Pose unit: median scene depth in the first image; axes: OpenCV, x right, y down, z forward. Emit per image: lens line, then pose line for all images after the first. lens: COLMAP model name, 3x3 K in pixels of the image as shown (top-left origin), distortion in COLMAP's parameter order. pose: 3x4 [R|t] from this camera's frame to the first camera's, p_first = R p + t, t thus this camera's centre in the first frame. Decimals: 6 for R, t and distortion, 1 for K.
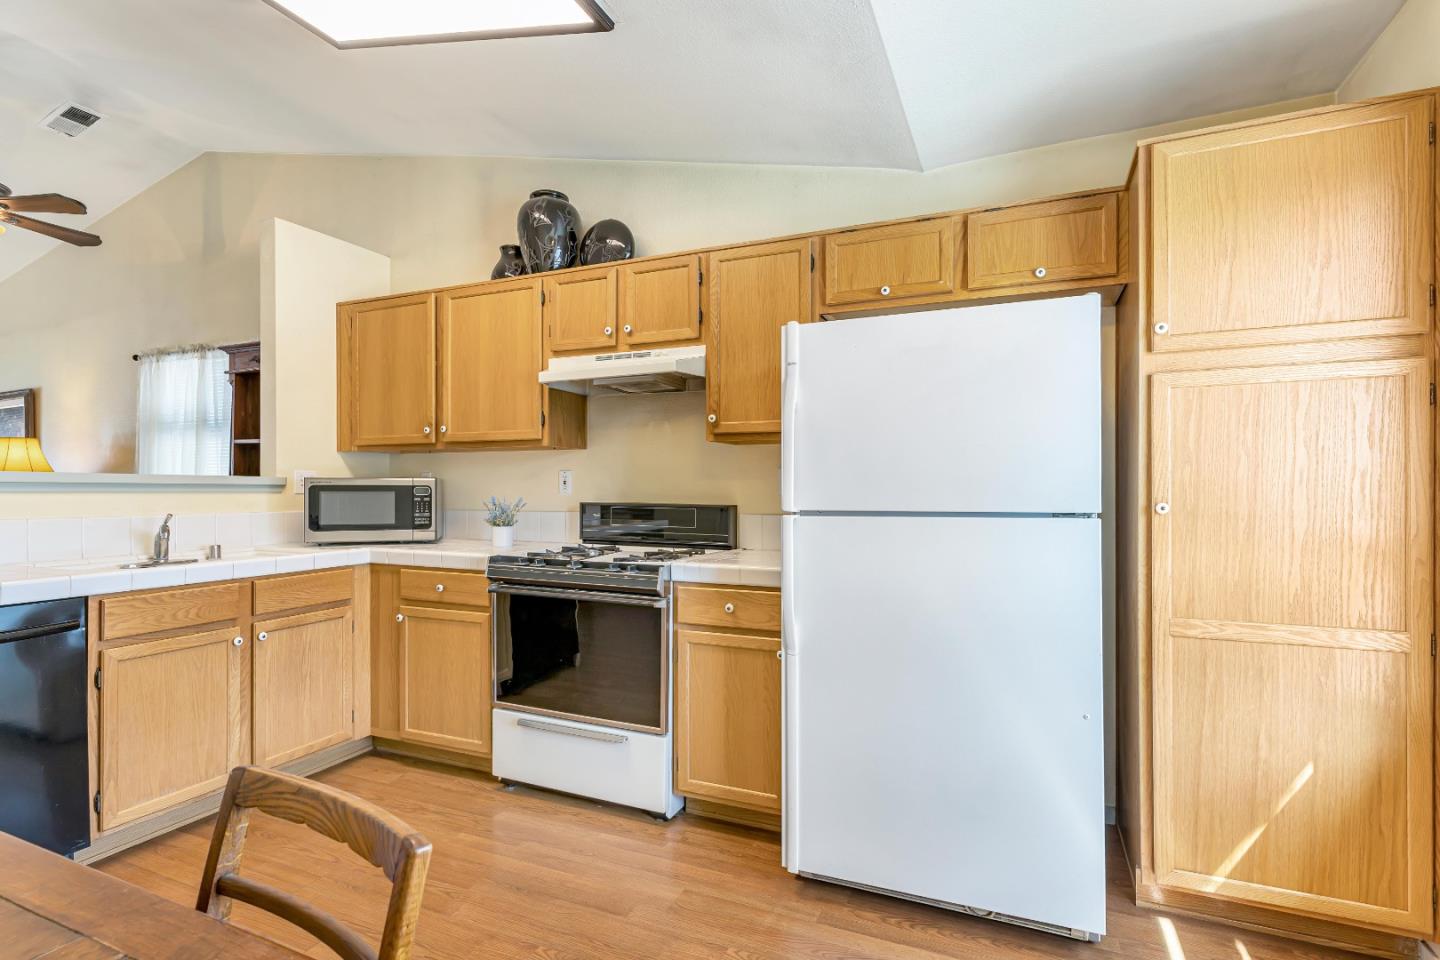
lens RADIAL K [[691.9, 0, 723.1], [0, 691.9, 485.6], [0, 0, 1]] dist [0.003487, -0.000432]
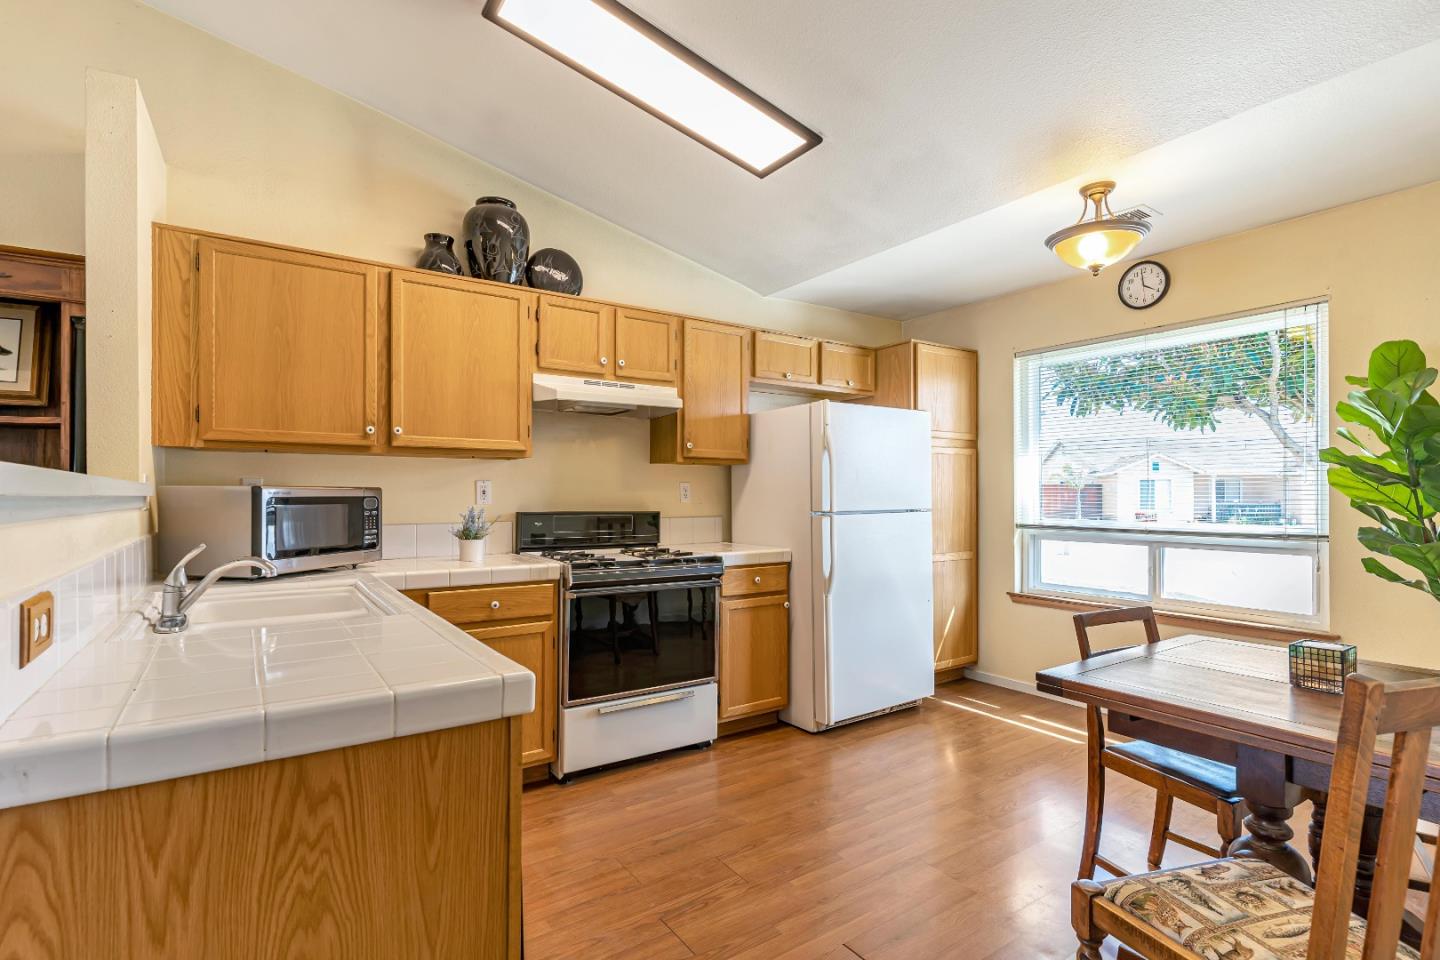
lens RADIAL K [[691.9, 0, 724.3], [0, 691.9, 484.2], [0, 0, 1]] dist [0.003487, -0.000432]
pose [[0.531960, 0.009658, 0.846714, -1.079952], [-0.004144, 0.999953, -0.008802, -0.010817], [-0.846759, 0.001174, 0.531975, 0.234648]]
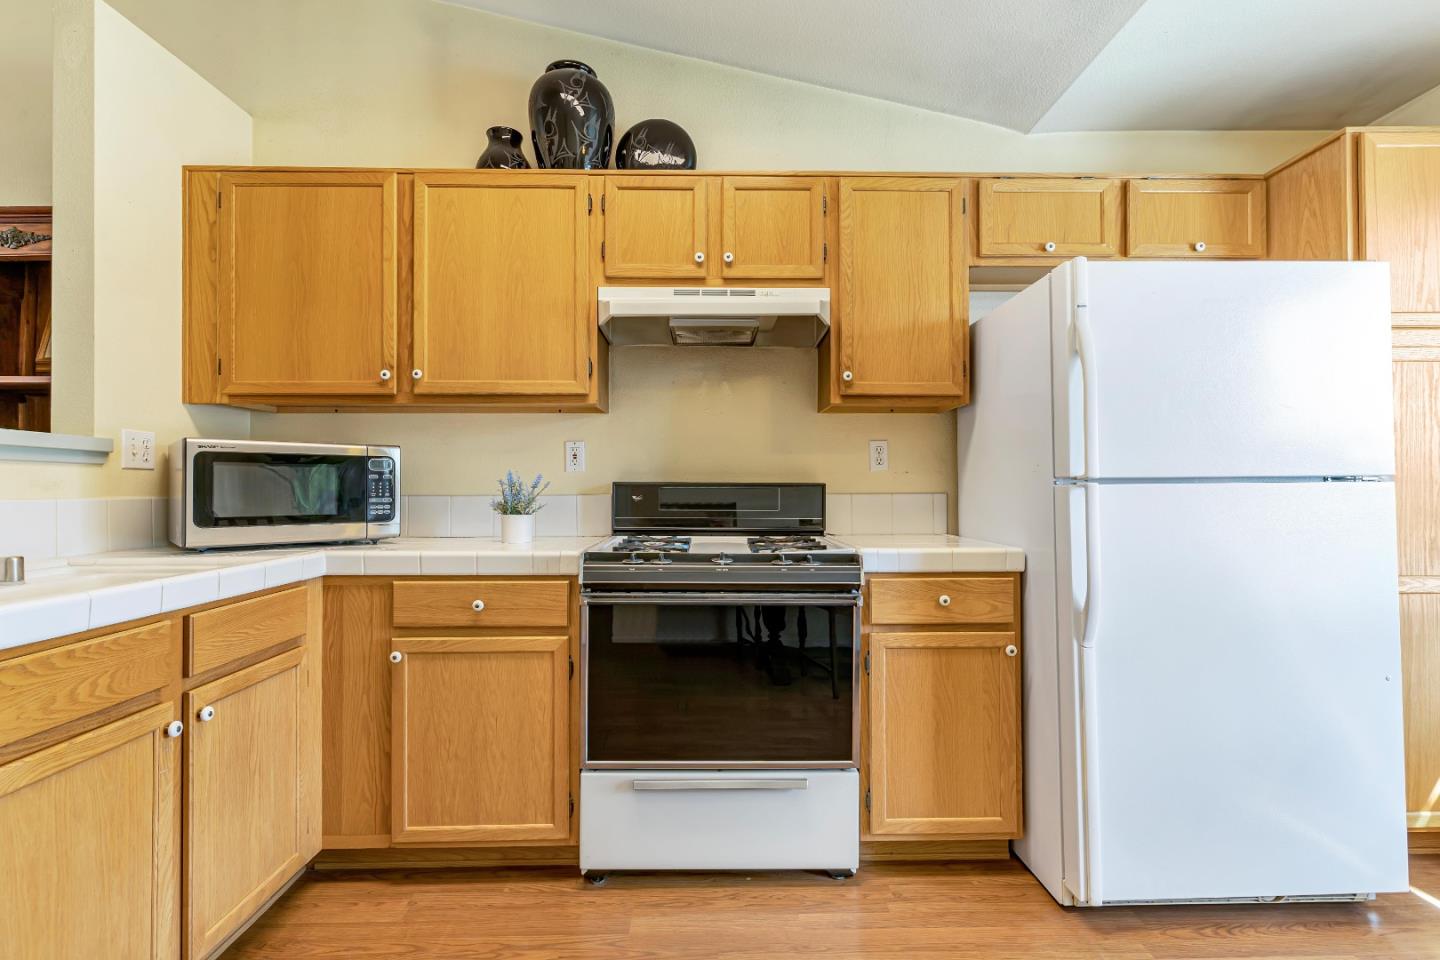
lens RADIAL K [[691.9, 0, 722.0], [0, 691.9, 476.8], [0, 0, 1]] dist [0.003487, -0.000432]
pose [[0.910225, 0.003652, 0.414098, -0.487120], [0.001220, 0.999933, -0.011501, 0.032802], [-0.414112, 0.010973, 0.910160, 0.301927]]
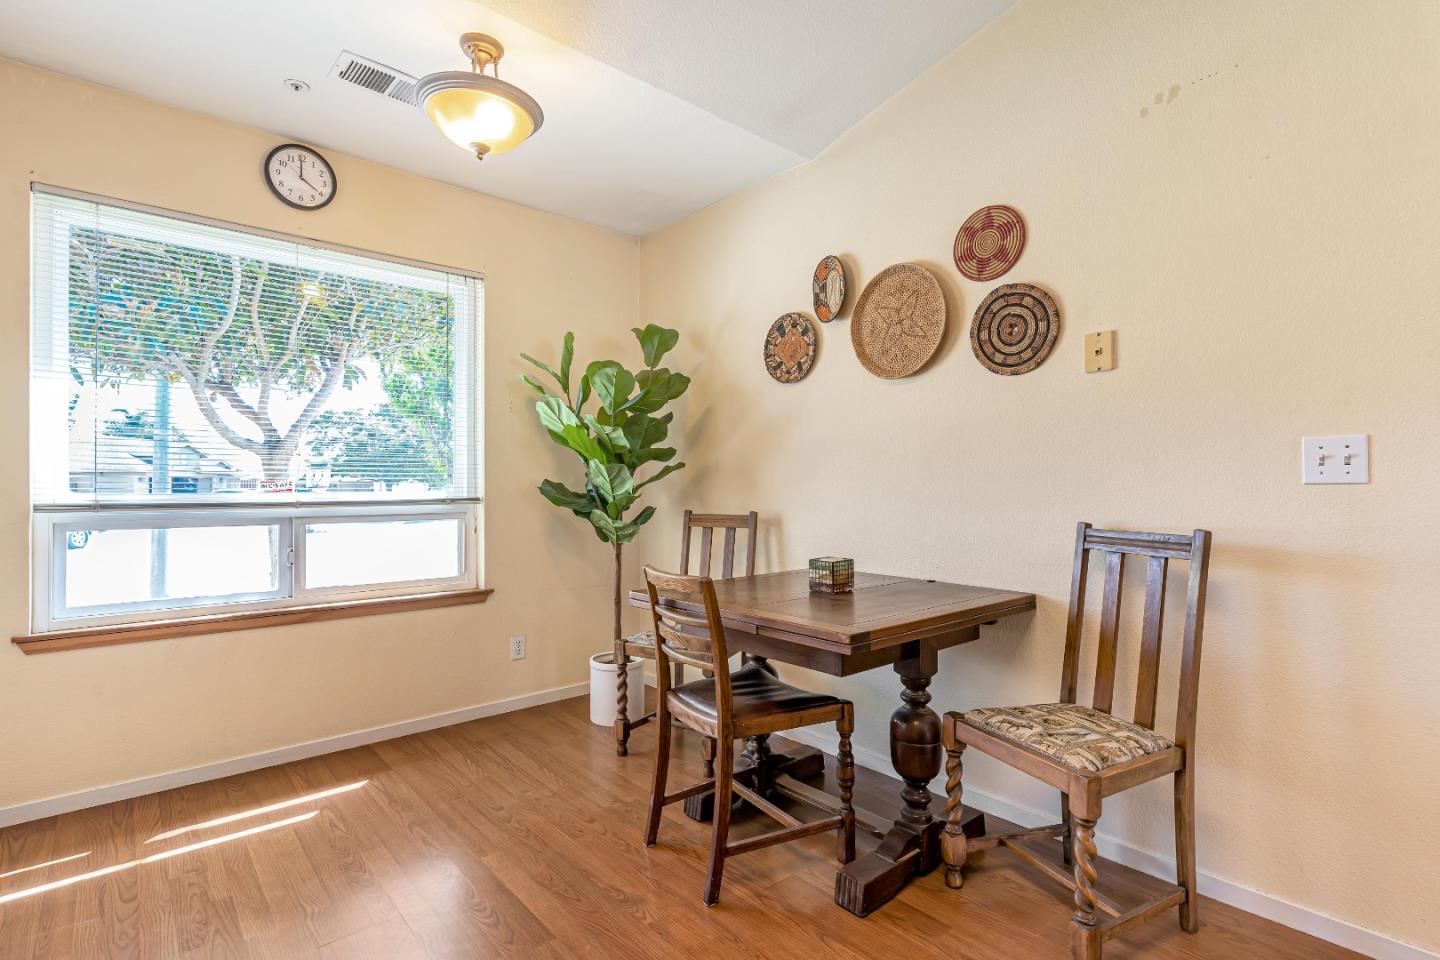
lens RADIAL K [[691.9, 0, 717.2], [0, 691.9, 479.2], [0, 0, 1]] dist [0.003487, -0.000432]
pose [[-0.901733, 0.007496, 0.432229, -0.501622], [-0.000227, 0.999841, -0.017814, 0.046212], [-0.432294, -0.016162, -0.901588, 0.897640]]
